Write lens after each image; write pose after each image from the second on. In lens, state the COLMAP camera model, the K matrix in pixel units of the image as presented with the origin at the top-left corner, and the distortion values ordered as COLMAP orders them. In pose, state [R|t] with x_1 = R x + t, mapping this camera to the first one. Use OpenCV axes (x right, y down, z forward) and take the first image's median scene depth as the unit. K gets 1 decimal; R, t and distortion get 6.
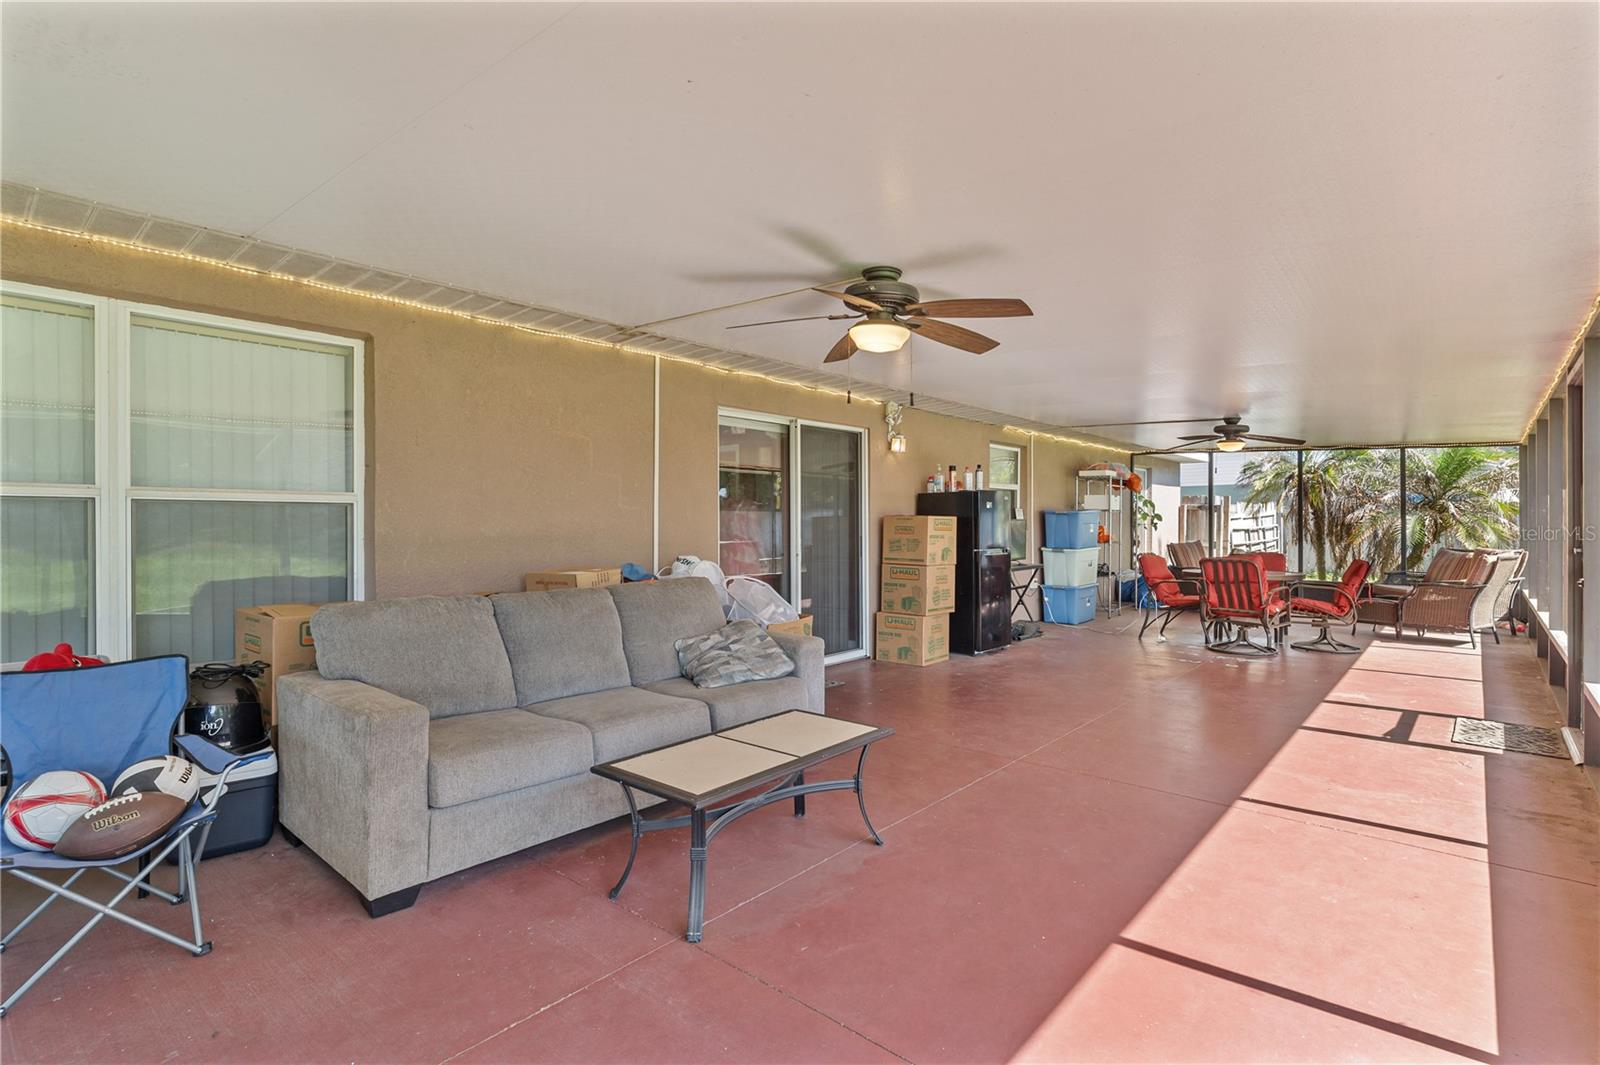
lens RADIAL K [[790.8, 0, 800.0], [0, 790.8, 532.5], [0, 0, 1]] dist [0.002969, 0.000602]
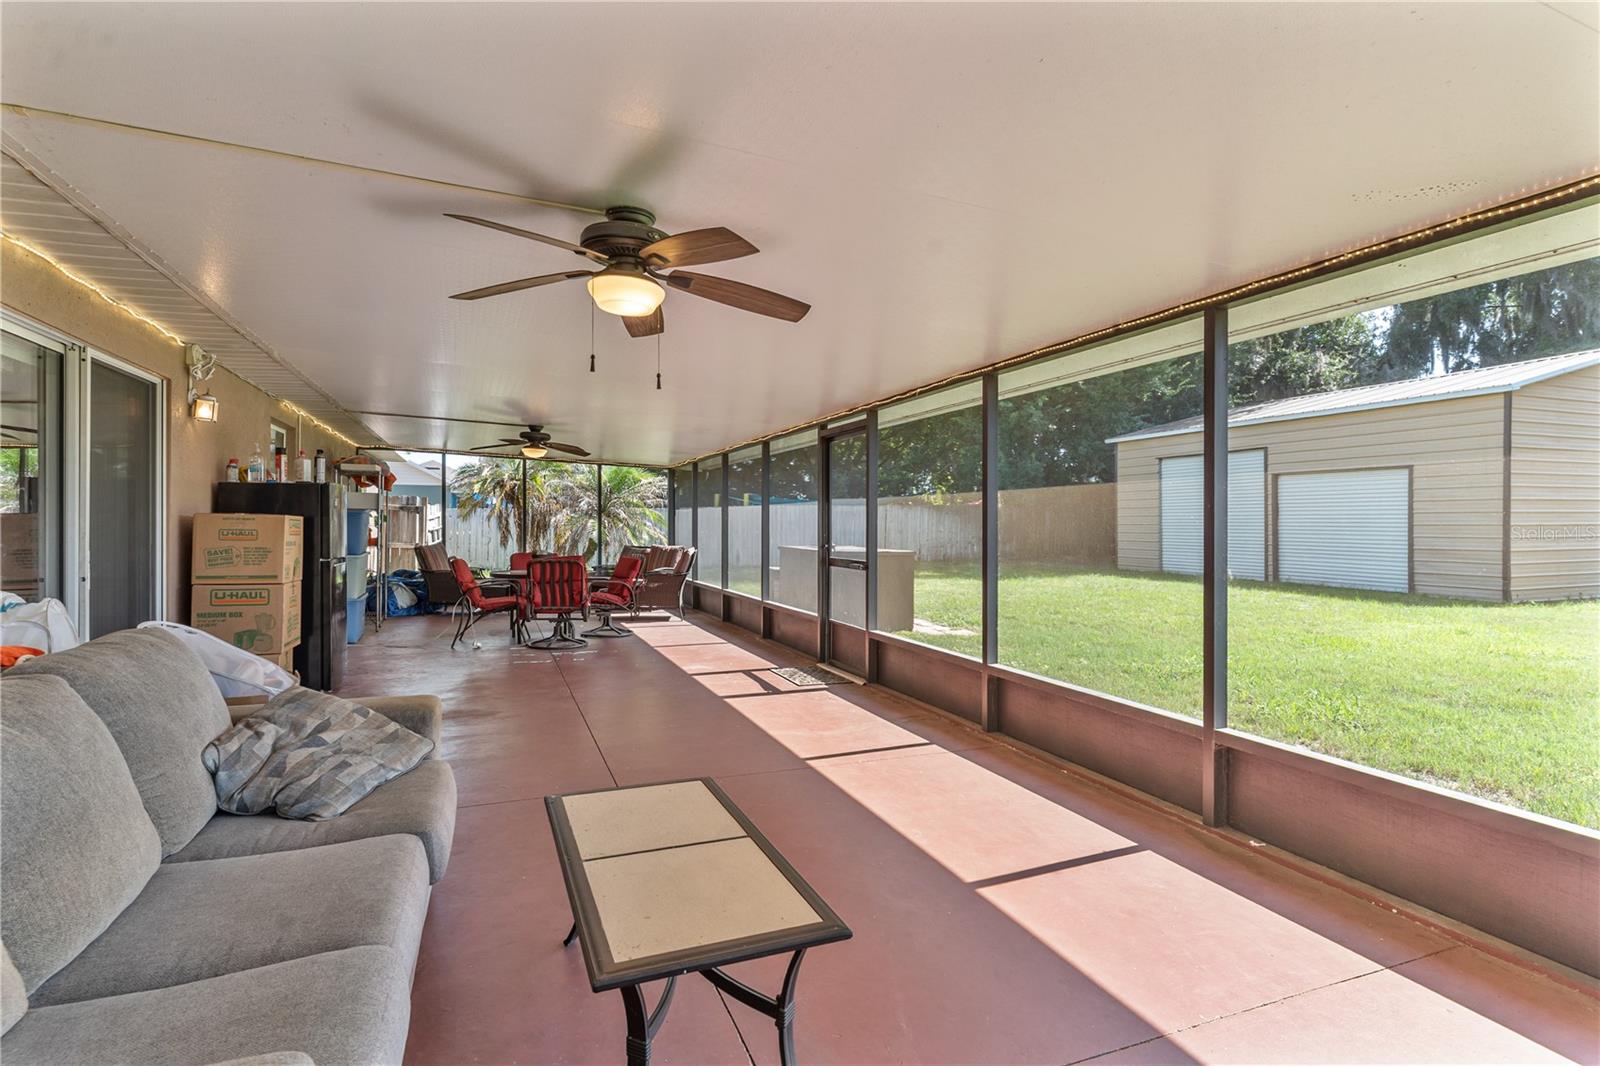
lens RADIAL K [[789.4, 0, 803.8], [0, 789.4, 526.8], [0, 0, 1]] dist [-0.001262, -0.000182]
pose [[0.450683, 0.001713, 0.892683, -0.261377], [0.004428, 0.999982, -0.004155, -0.005044], [-0.892673, 0.005826, 0.450667, 0.239438]]
